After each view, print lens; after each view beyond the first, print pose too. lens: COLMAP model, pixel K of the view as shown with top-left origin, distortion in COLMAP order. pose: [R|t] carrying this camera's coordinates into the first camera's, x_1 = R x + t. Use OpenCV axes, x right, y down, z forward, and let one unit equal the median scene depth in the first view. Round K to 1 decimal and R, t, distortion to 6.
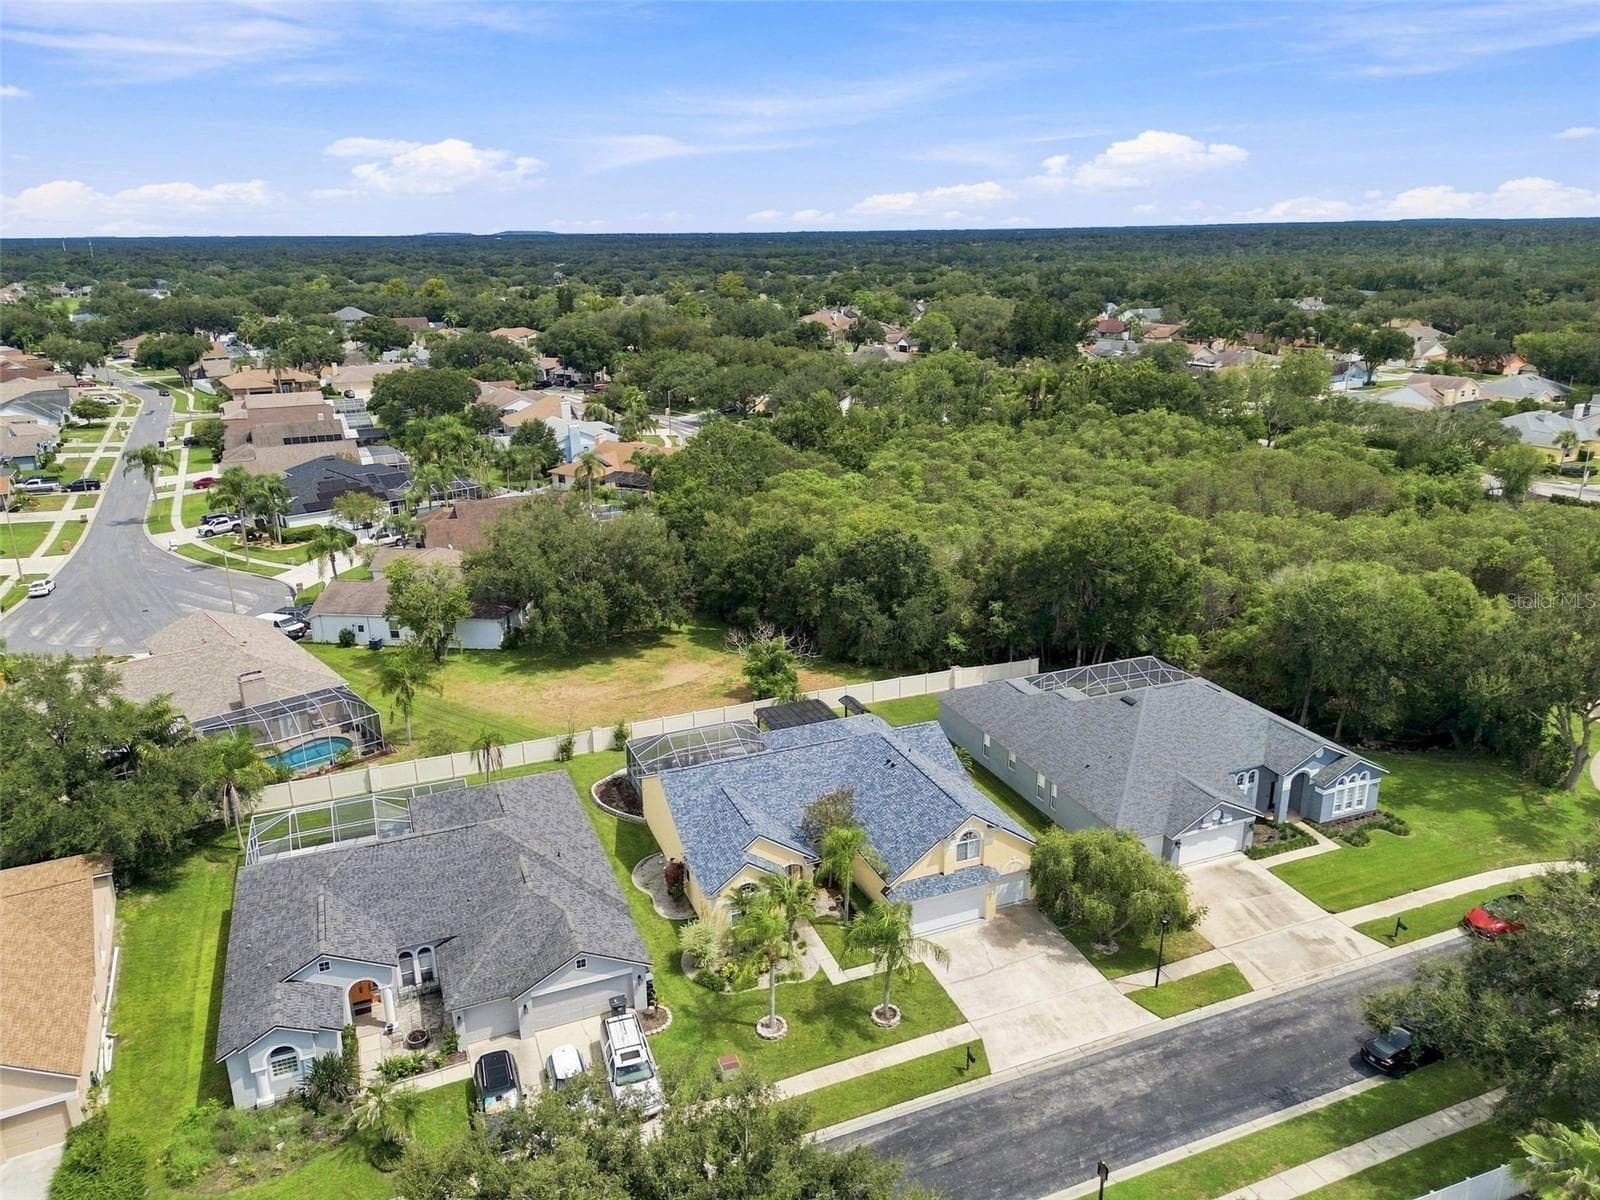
lens RADIAL K [[1136.2, 0, 802.8], [0, 1136.2, 598.4], [0, 0, 1]] dist [0.068649, -0.063582]
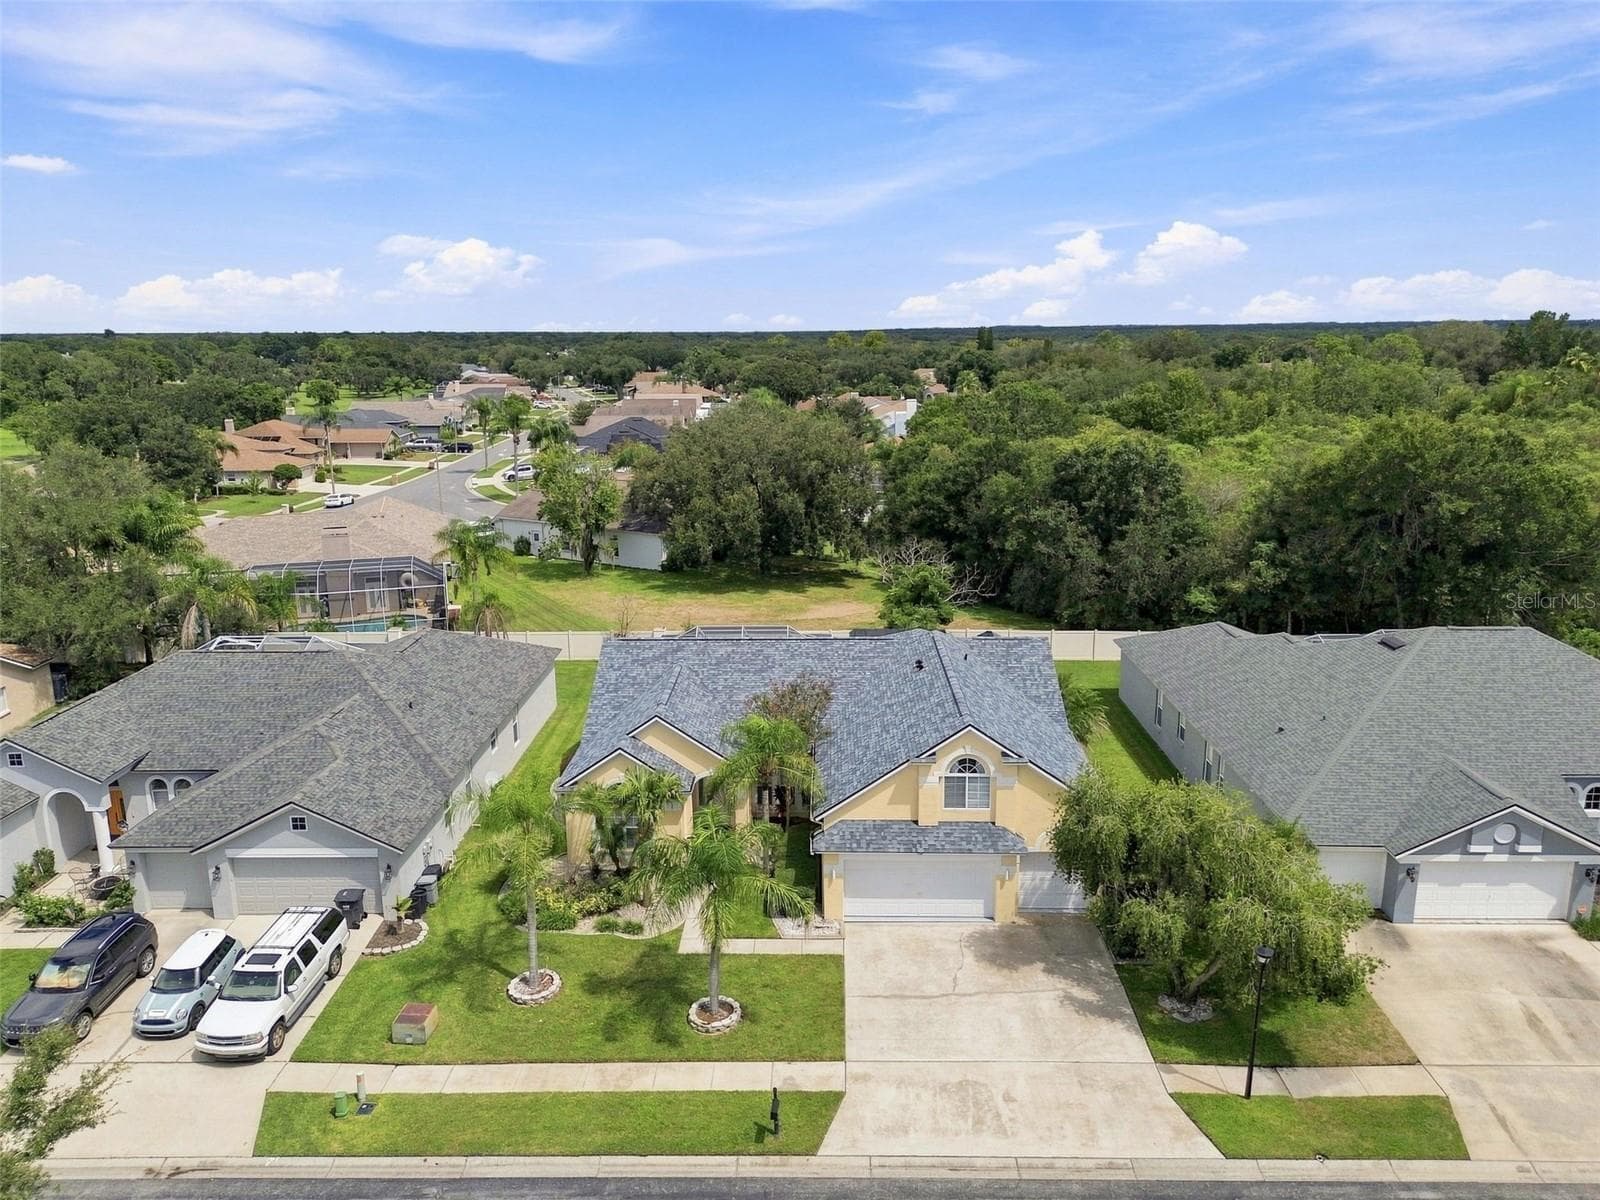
lens RADIAL K [[1136.2, 0, 804.5], [0, 1136.2, 593.6], [0, 0, 1]] dist [0.068649, -0.063582]
pose [[0.917791, 0.093105, -0.385993, 0.244054], [-0.124428, 0.990595, -0.056919, 0.140293], [0.377063, 0.100268, 0.920744, 0.359255]]
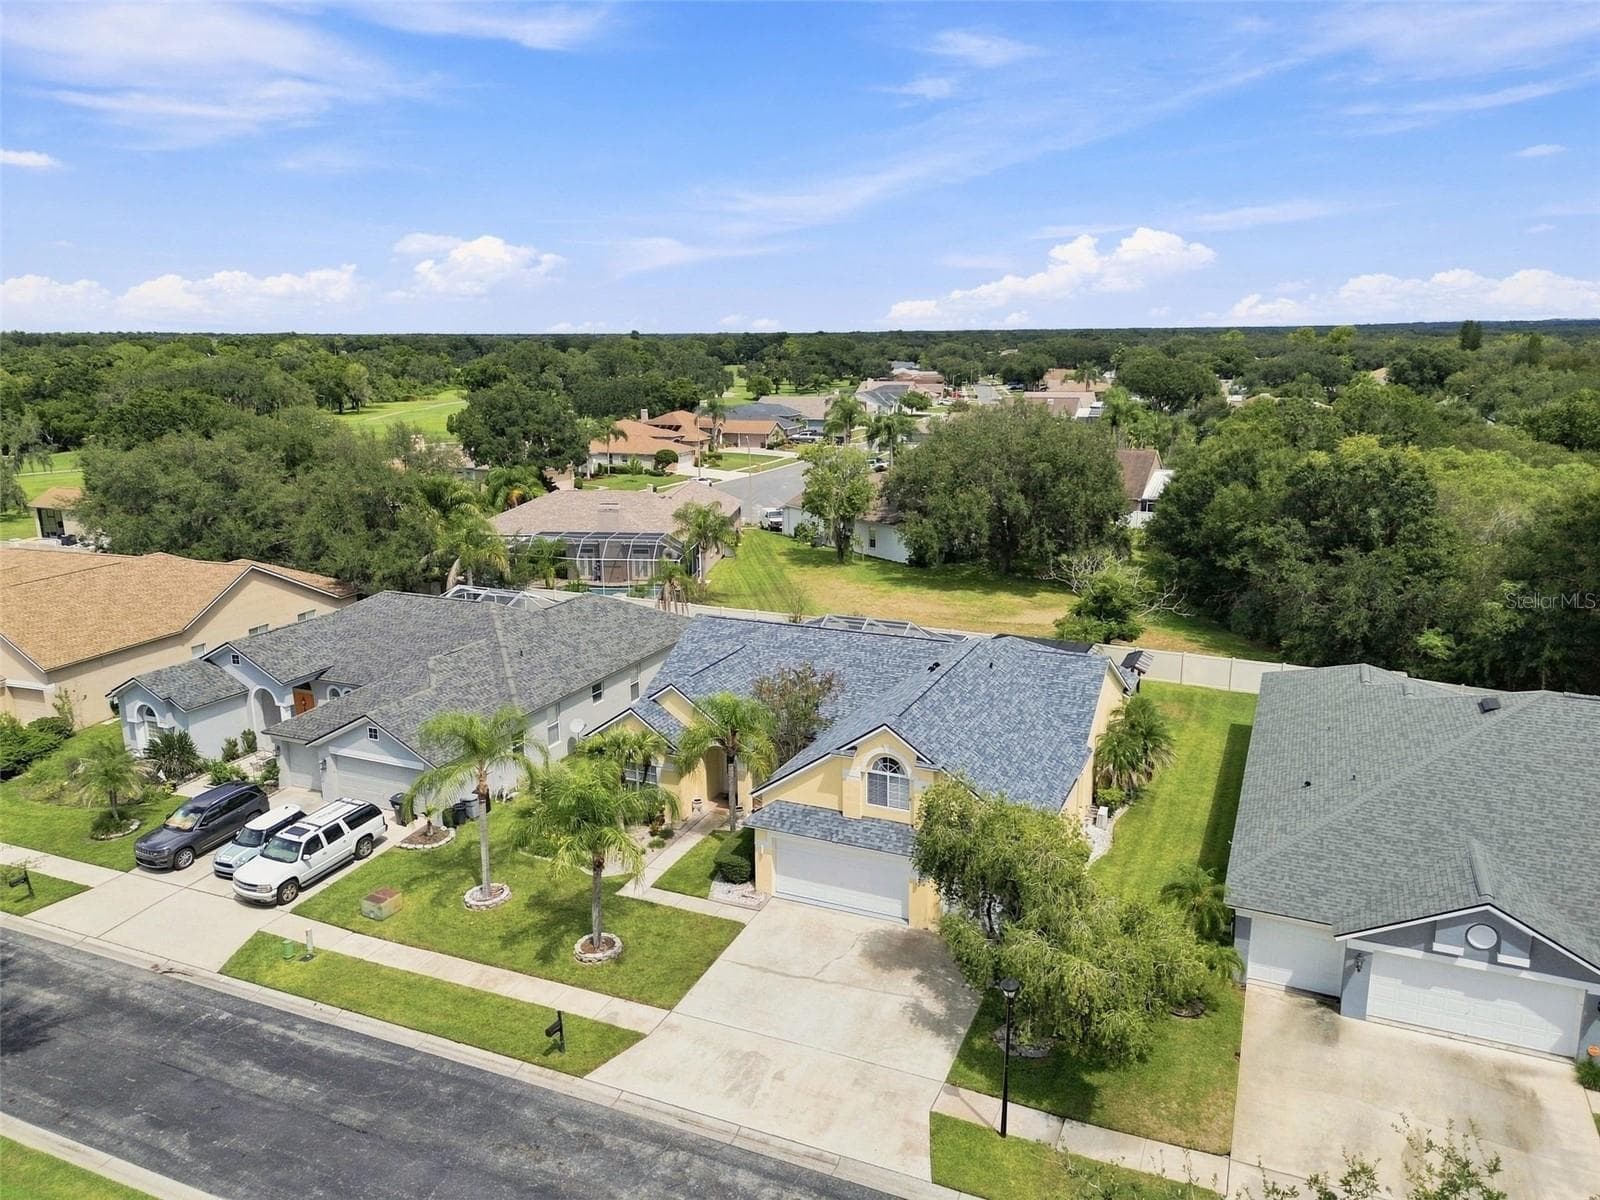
lens RADIAL K [[1136.2, 0, 805.1], [0, 1136.2, 599.4], [0, 0, 1]] dist [0.068649, -0.063582]
pose [[0.690992, 0.170286, -0.702519, 0.439053], [-0.221924, 0.974897, 0.018026, 0.105499], [0.687953, 0.143450, 0.711437, 0.459707]]
